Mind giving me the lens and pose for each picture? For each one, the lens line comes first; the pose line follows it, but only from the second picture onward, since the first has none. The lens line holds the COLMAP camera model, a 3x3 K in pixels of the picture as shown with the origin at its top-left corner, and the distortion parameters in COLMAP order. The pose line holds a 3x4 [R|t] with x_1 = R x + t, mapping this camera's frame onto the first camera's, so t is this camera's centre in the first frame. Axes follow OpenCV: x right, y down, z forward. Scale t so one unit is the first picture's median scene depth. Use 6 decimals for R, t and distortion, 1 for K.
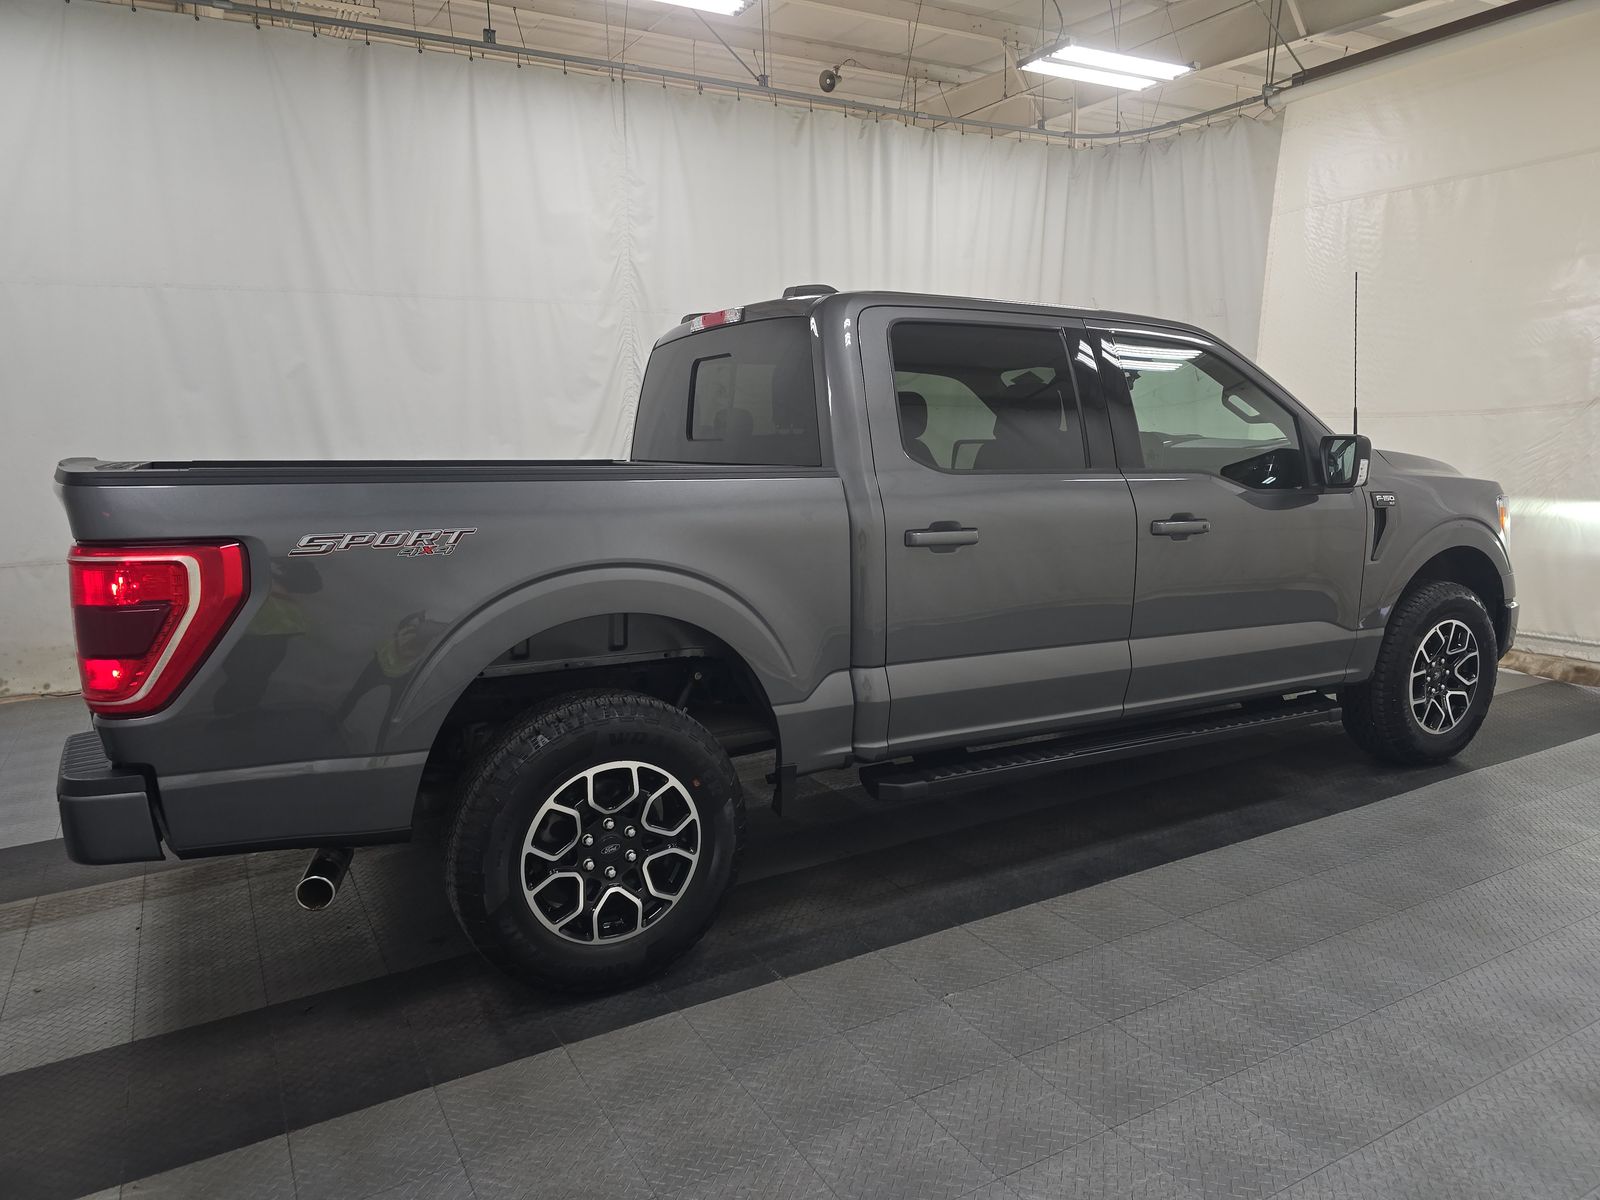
lens RADIAL K [[1077.6, 0, 802.8], [0, 1077.6, 599.8], [0, 0, 1]] dist [0.076302, -0.082494]
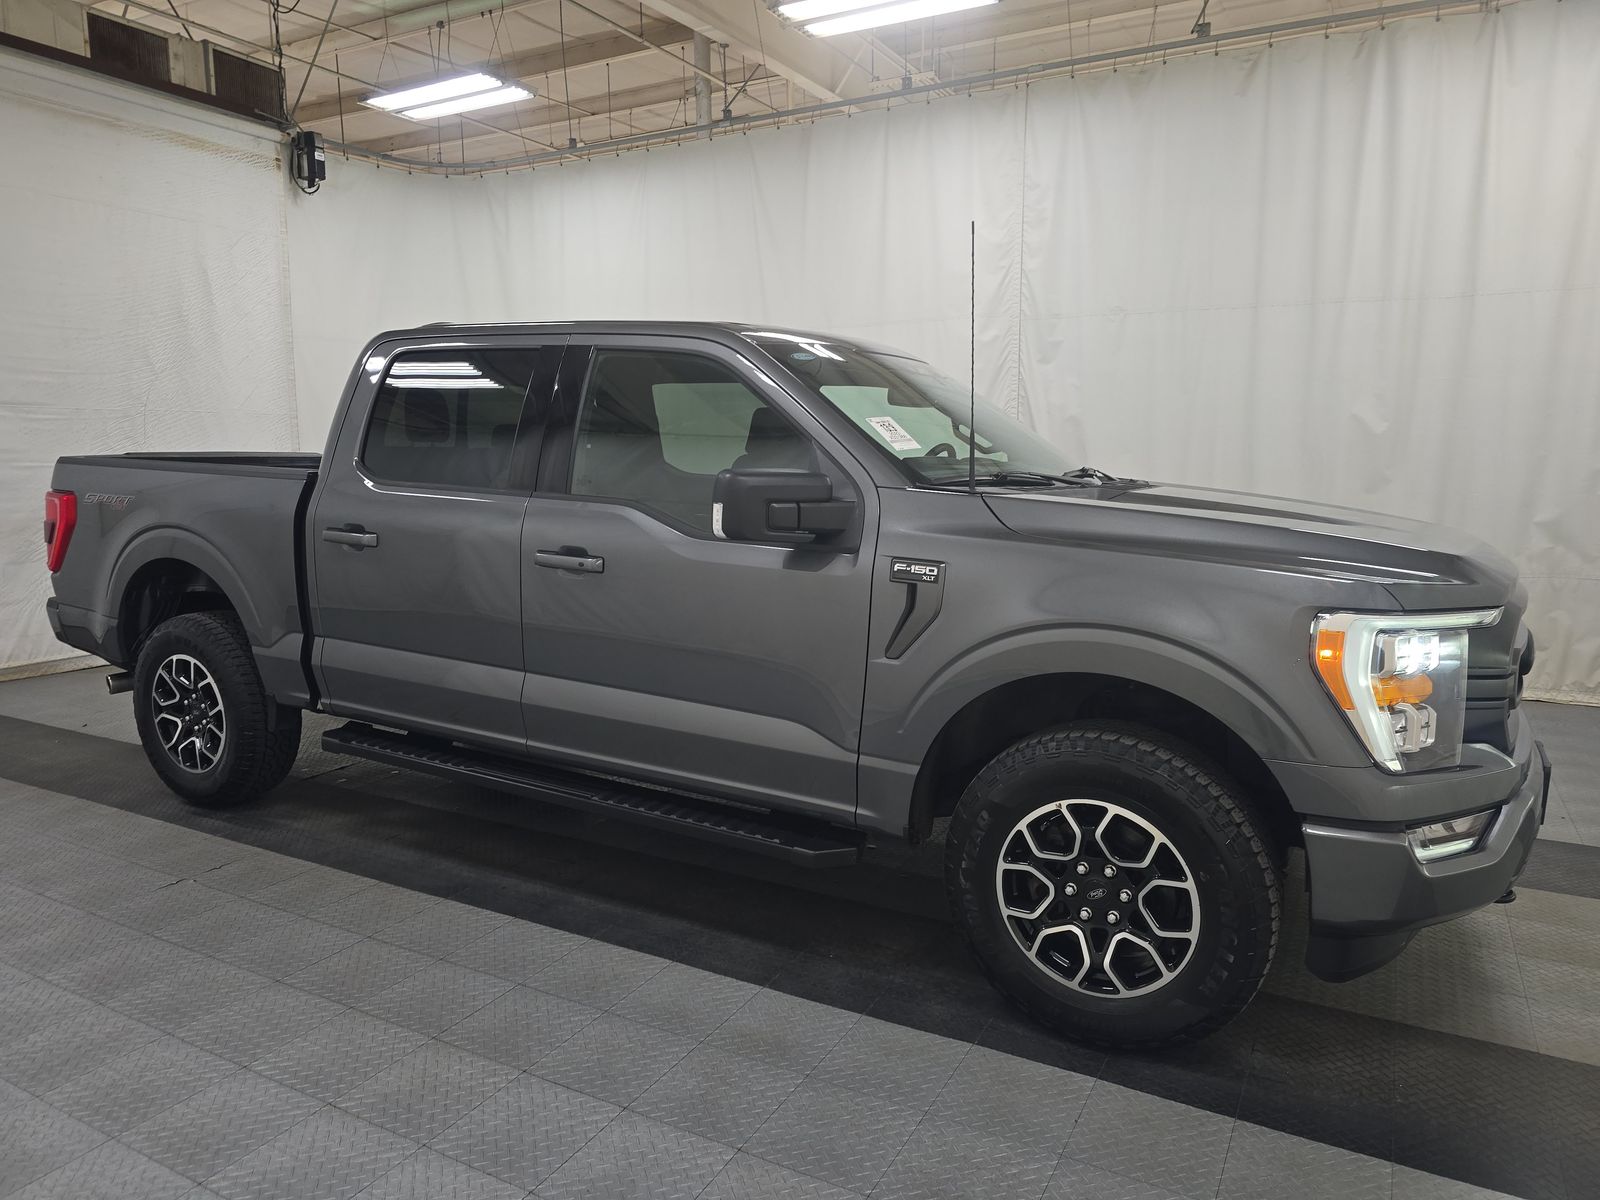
lens RADIAL K [[1077.6, 0, 802.8], [0, 1077.6, 599.8], [0, 0, 1]] dist [0.076302, -0.082494]
pose [[0.512875, 0.139232, -0.847097, 1.171929], [-0.142953, 0.986834, 0.075648, -0.127373], [0.846477, 0.082297, 0.526026, 0.673385]]
